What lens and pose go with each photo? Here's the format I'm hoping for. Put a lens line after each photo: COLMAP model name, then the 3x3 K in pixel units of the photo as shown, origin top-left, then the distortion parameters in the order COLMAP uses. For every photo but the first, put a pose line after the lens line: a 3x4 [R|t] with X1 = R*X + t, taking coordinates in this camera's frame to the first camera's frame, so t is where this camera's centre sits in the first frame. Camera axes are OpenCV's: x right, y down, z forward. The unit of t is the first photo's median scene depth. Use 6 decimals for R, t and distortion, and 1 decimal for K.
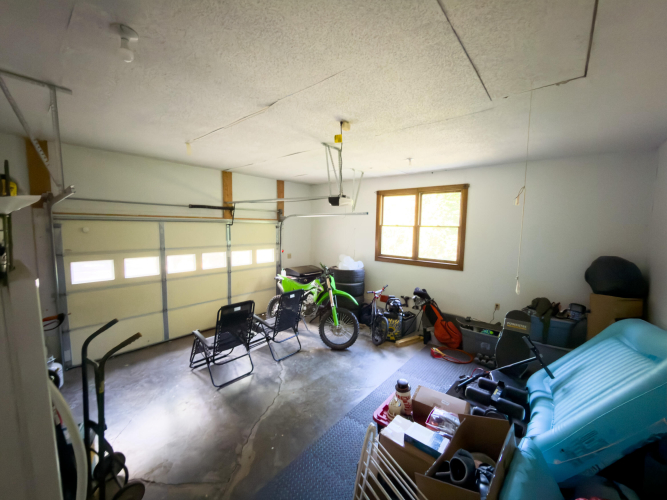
lens RADIAL K [[268.5, 0, 330.8], [0, 268.5, 248.9], [0, 0, 1]] dist [0.000327, 0.000044]
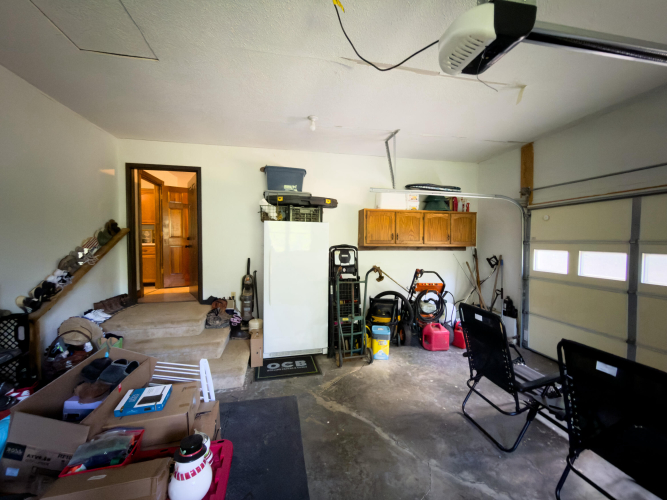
lens RADIAL K [[268.5, 0, 330.7], [0, 268.5, 249.0], [0, 0, 1]] dist [0.000327, 0.000044]
pose [[-0.619223, 0.046387, -0.783843, 0.319870], [-0.036224, 0.995503, 0.087529, -0.013631], [0.784379, 0.082594, -0.614759, 0.882766]]
